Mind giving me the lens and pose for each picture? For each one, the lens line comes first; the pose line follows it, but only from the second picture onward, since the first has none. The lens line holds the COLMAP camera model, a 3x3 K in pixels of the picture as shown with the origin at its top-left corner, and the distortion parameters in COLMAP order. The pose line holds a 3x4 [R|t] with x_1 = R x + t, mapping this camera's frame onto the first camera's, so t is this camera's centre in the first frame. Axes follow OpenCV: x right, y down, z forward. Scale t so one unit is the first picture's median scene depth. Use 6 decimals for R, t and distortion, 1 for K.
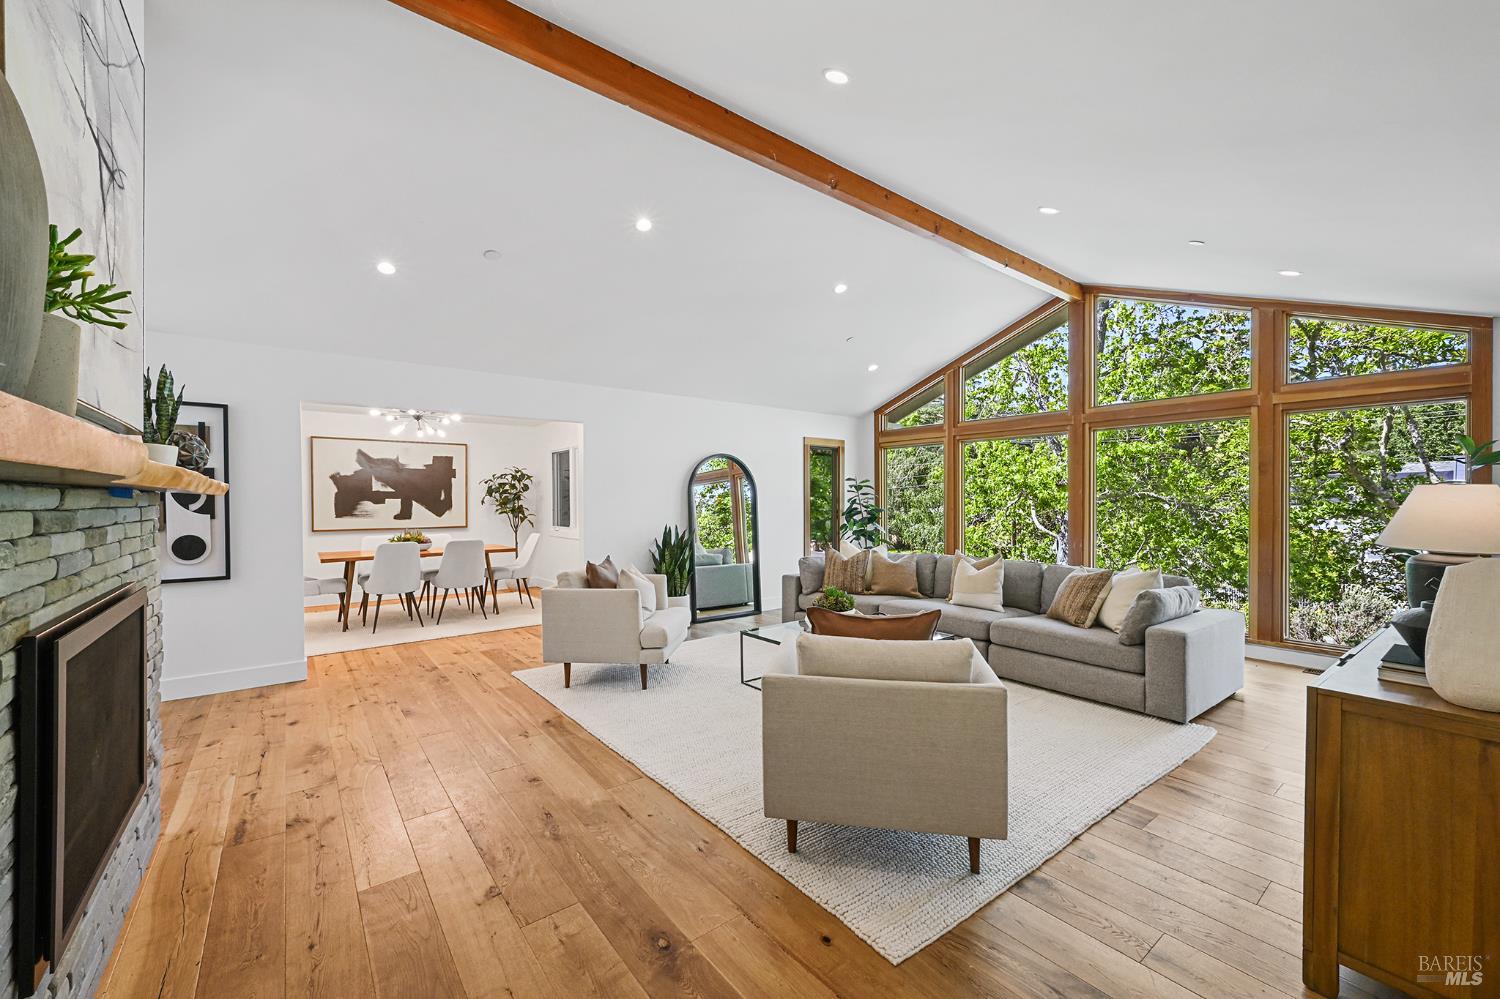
lens RADIAL K [[596.0, 0, 747.9], [0, 596.0, 507.6], [0, 0, 1]] dist [-0.000536, -0.000098]
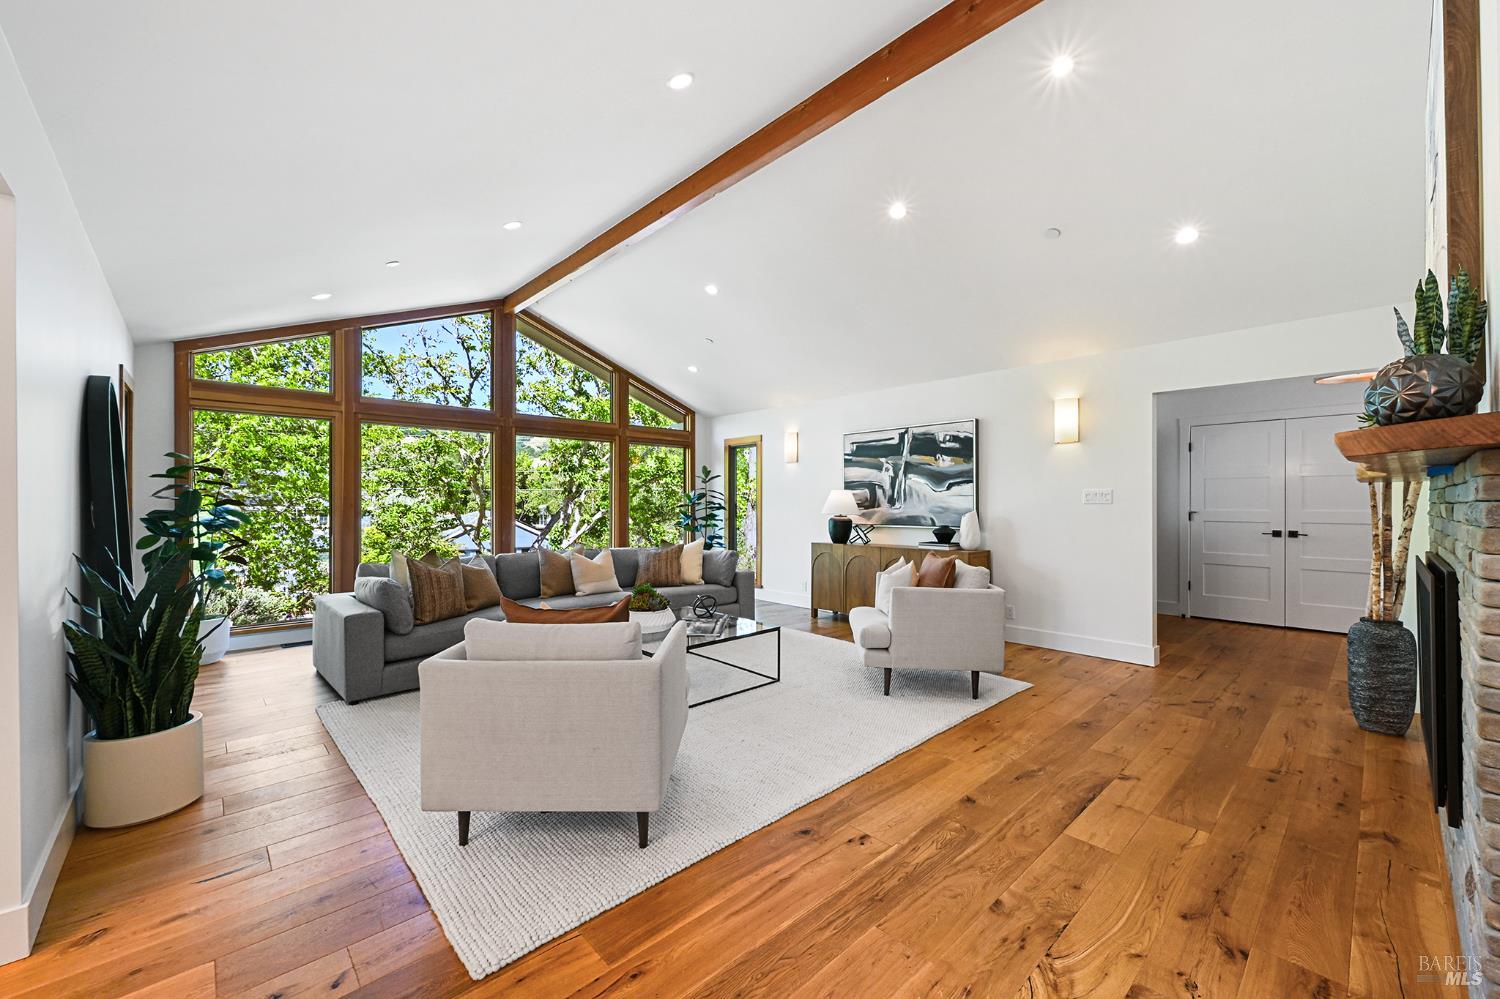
lens RADIAL K [[596.0, 0, 738.9], [0, 596.0, 498.2], [0, 0, 1]] dist [-0.000536, -0.000098]
pose [[-0.089591, 0.007677, 0.995949, -0.398029], [0.008824, 0.999937, -0.006914, 0.002529], [-0.995940, 0.008169, -0.089653, 0.463219]]
